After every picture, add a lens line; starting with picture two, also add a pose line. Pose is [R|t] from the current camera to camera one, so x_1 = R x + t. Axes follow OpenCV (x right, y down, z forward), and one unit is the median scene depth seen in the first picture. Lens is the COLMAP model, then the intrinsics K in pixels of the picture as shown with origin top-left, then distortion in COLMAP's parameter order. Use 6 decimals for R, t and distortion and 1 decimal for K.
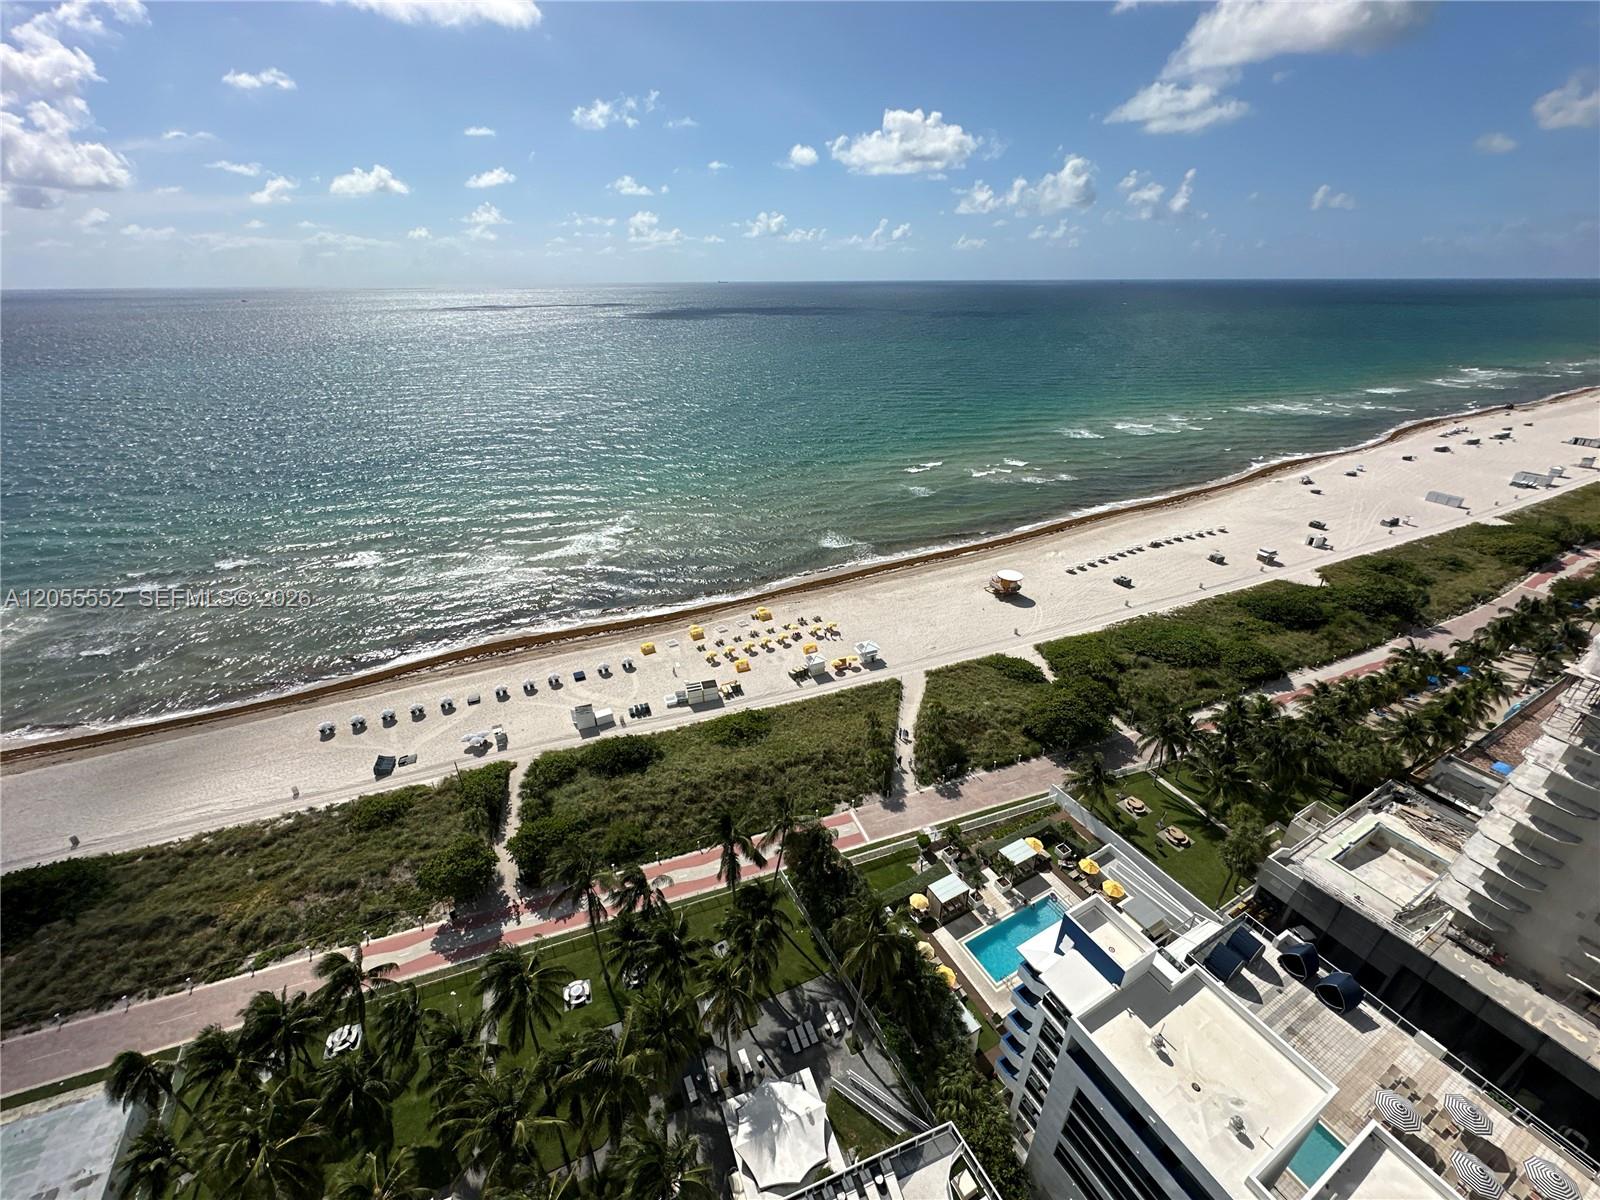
lens RADIAL K [[640.0, 0, 799.6], [0, 640.0, 599.5], [0, 0, 1]] dist [-0.004486, 0.000752]
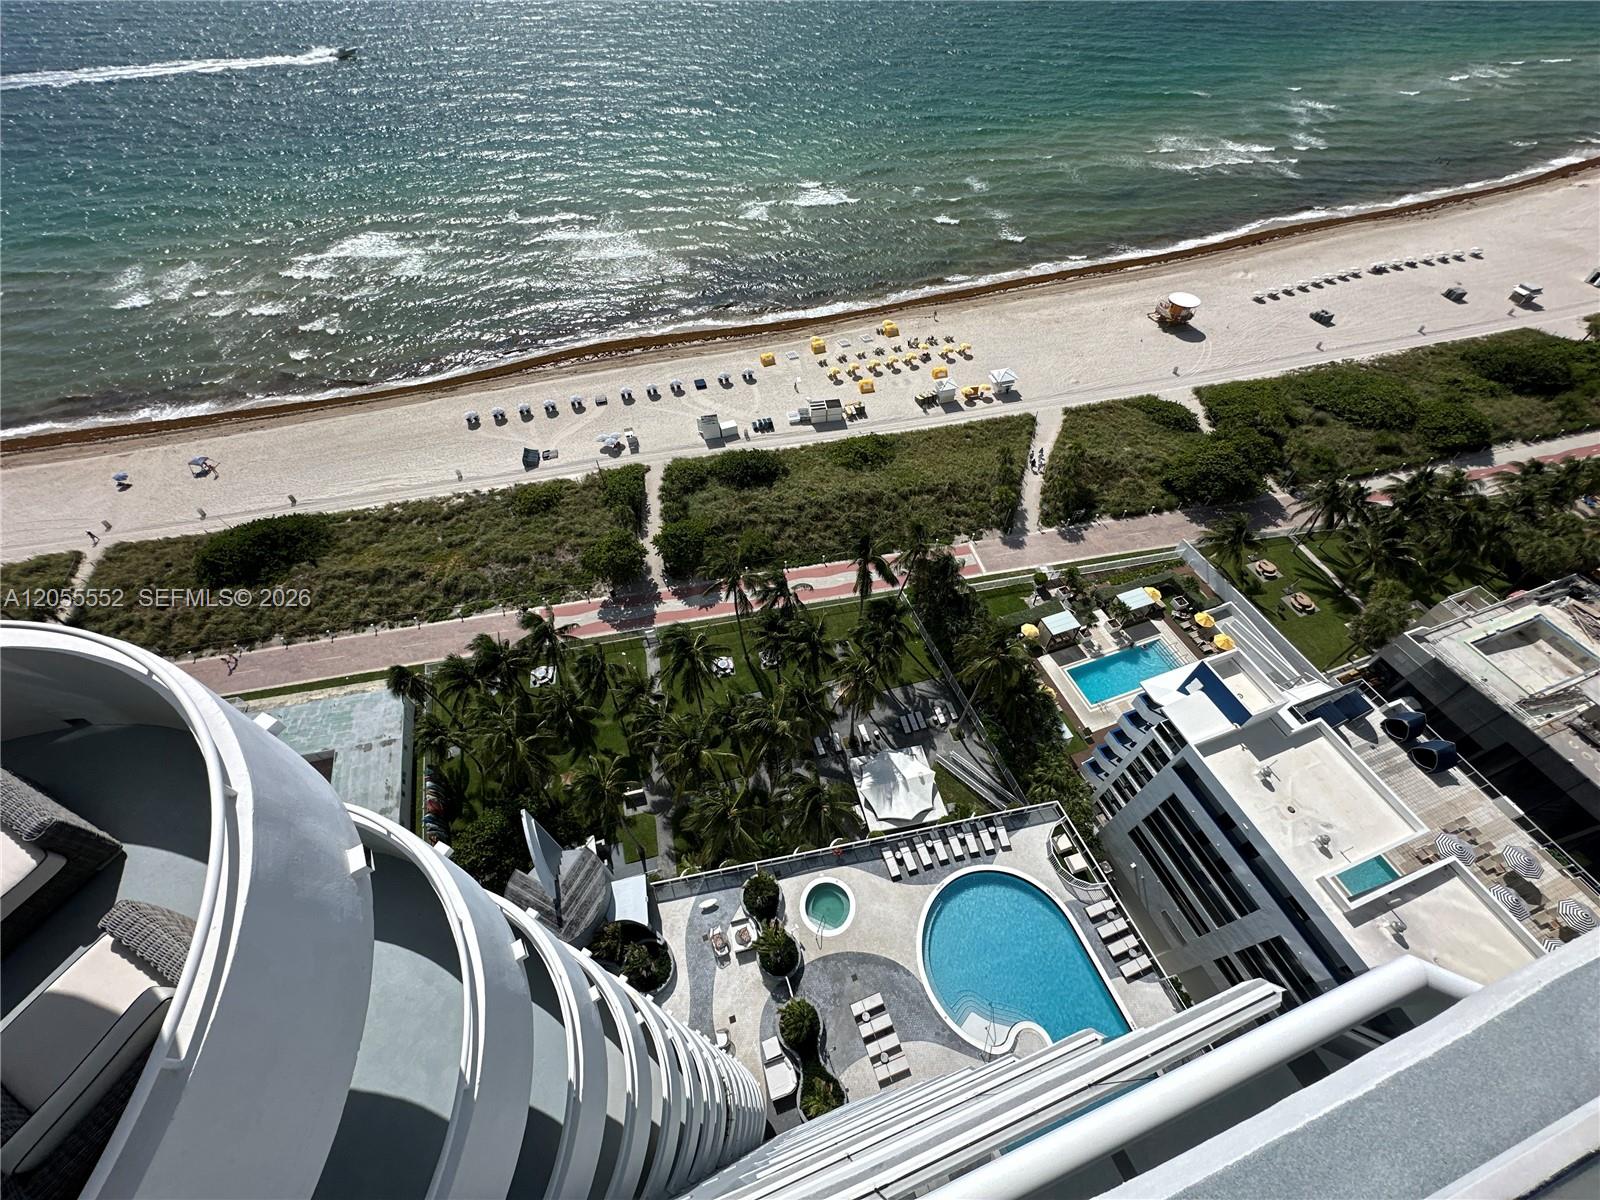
lens RADIAL K [[637.7, 0, 800.5], [0, 637.7, 600.3], [0, 0, 1]] dist [-0.004128, 0.000650]
pose [[0.988260, 0.113450, -0.102330, -0.062189], [-0.060802, 0.906500, 0.417805, 0.002681], [0.140163, -0.406679, 0.902755, 0.002702]]
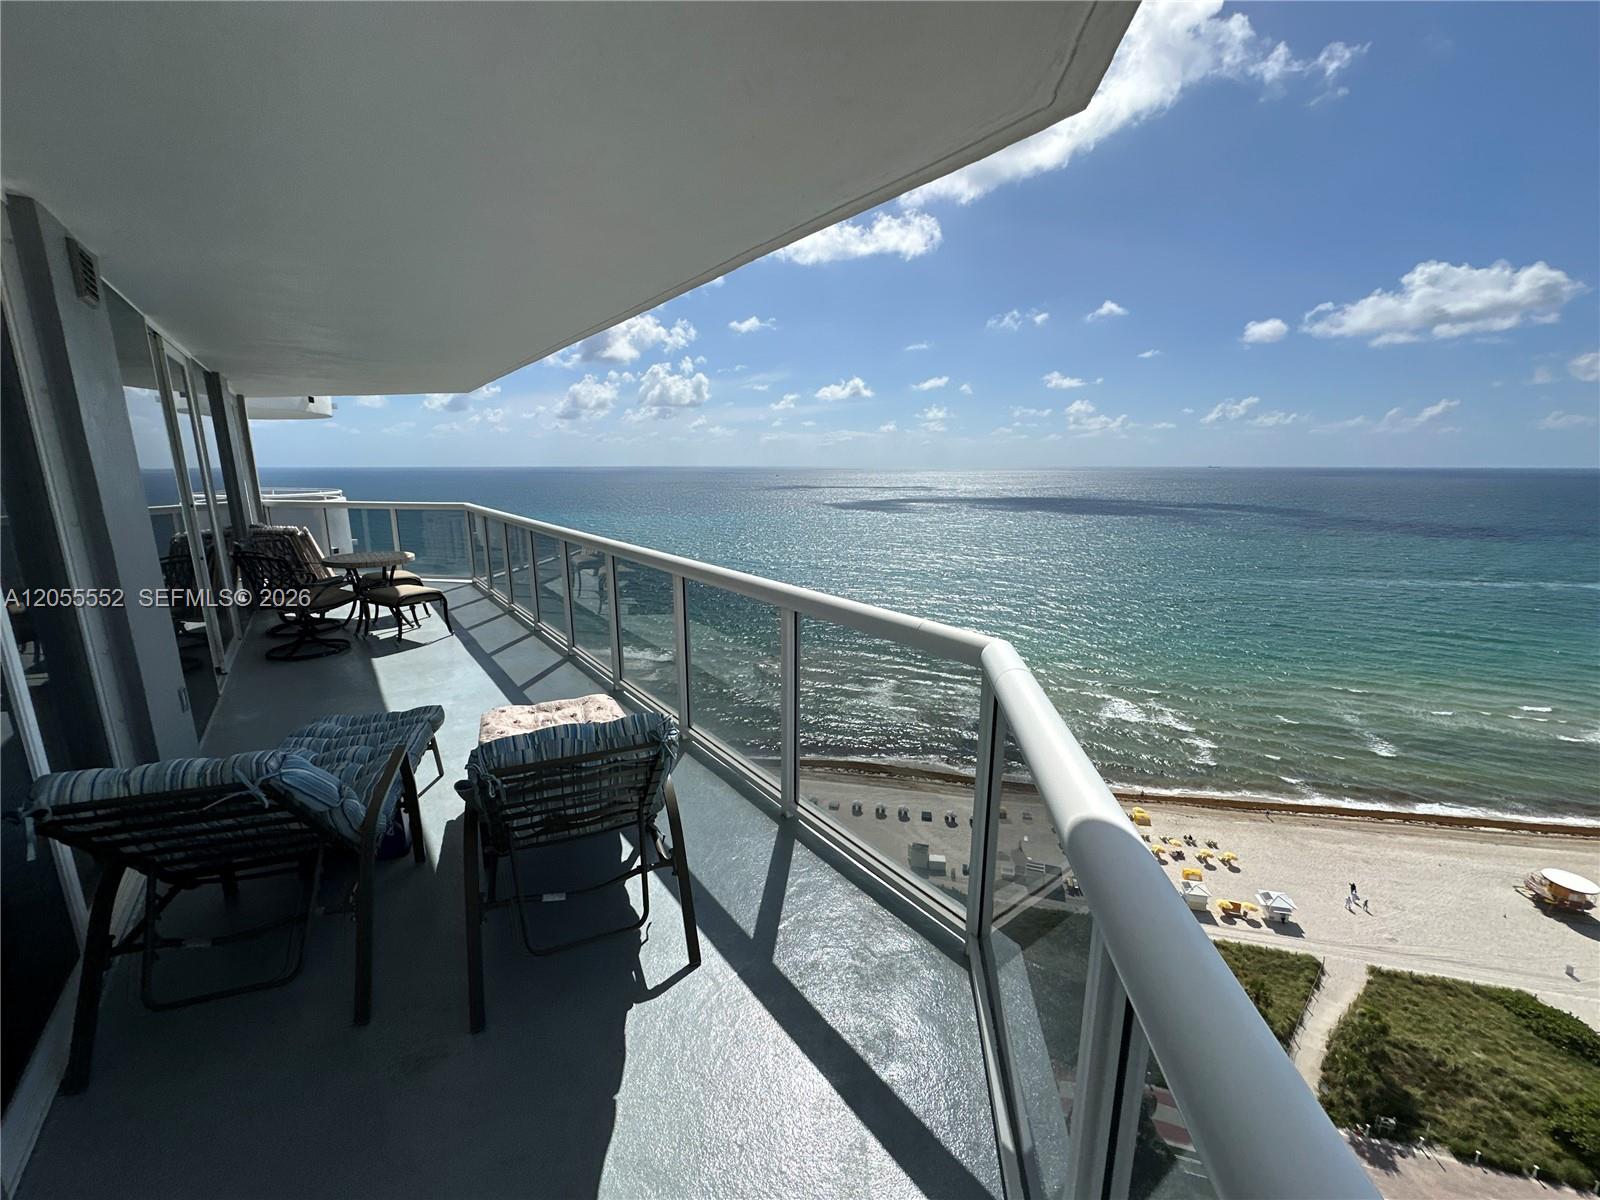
lens RADIAL K [[640.0, 0, 799.6], [0, 640.0, 599.5], [0, 0, 1]] dist [-0.004486, 0.000752]
pose [[0.802682, 0.130259, -0.582009, 0.052469], [-0.272442, 0.948174, -0.163529, 0.015065], [0.530545, 0.289826, 0.796570, -0.033853]]
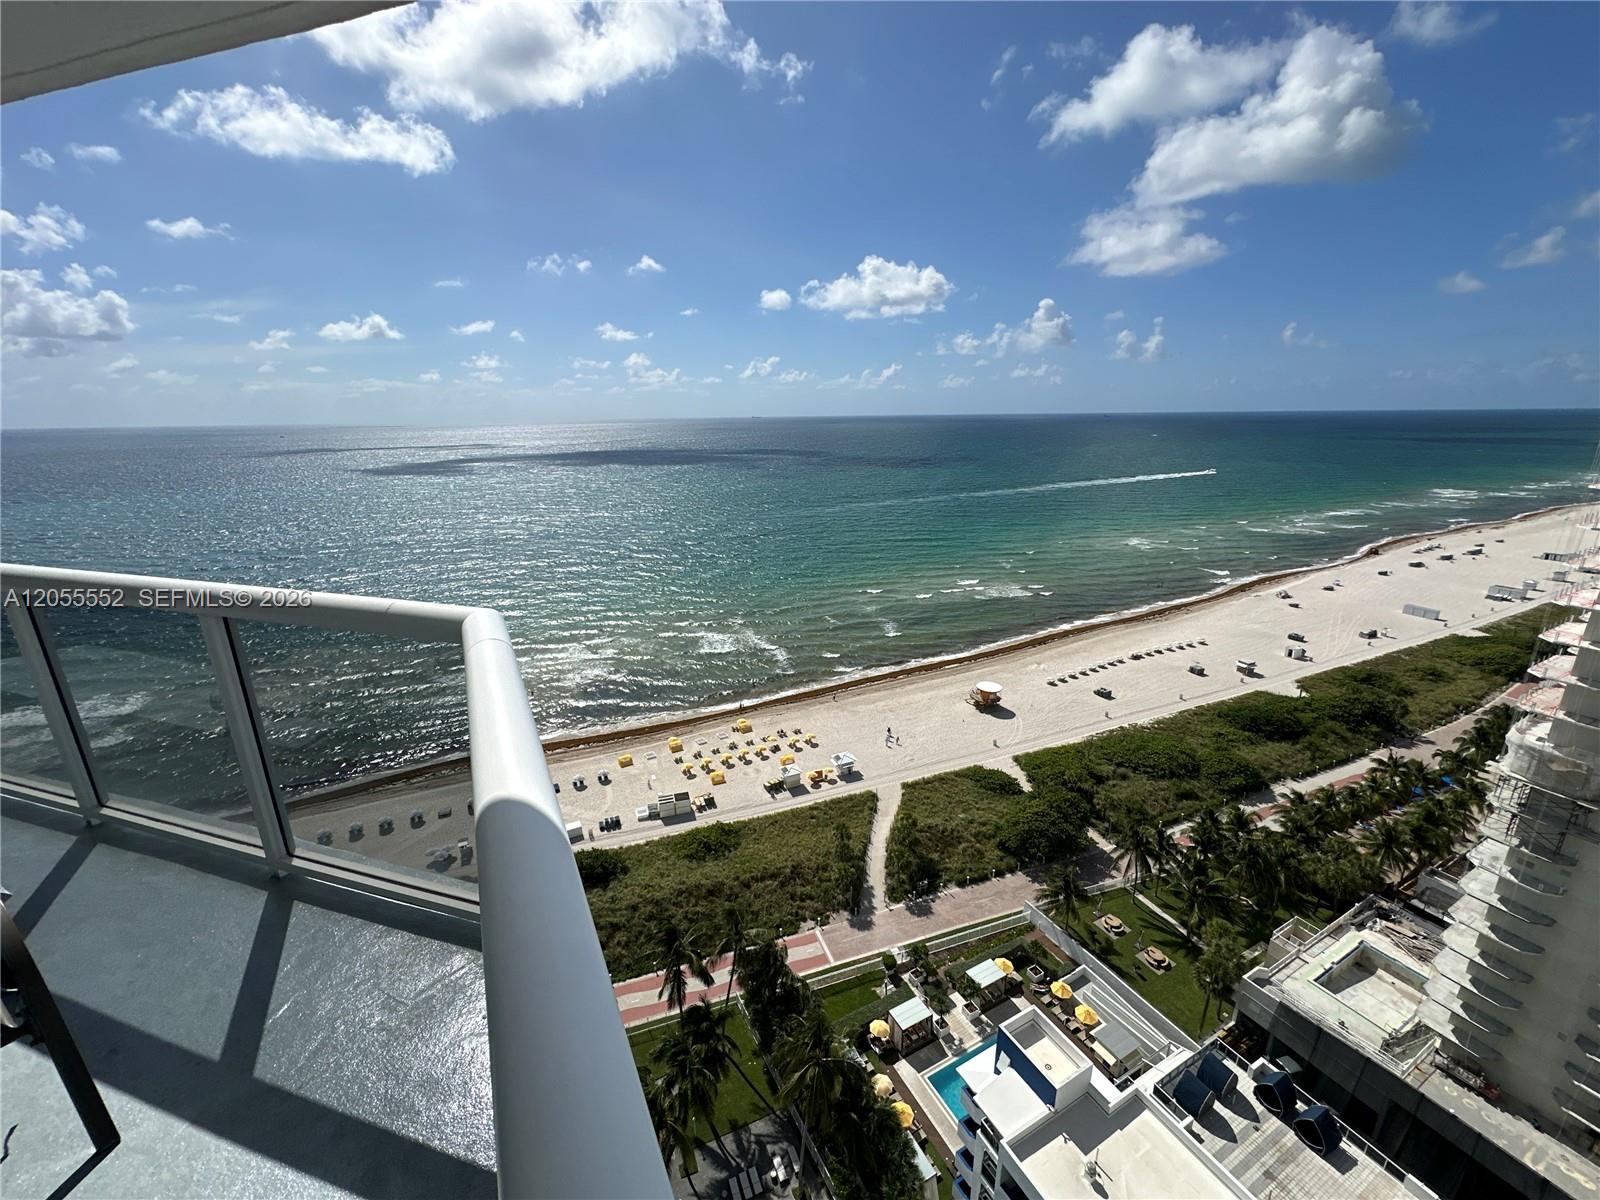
lens RADIAL K [[640.0, 0, 799.6], [0, 640.0, 599.5], [0, 0, 1]] dist [-0.004486, 0.000752]
pose [[0.999952, -0.003748, -0.009046, 0.055418], [0.002037, 0.983248, -0.182260, 0.014221], [0.009578, 0.182233, 0.983209, -0.031506]]
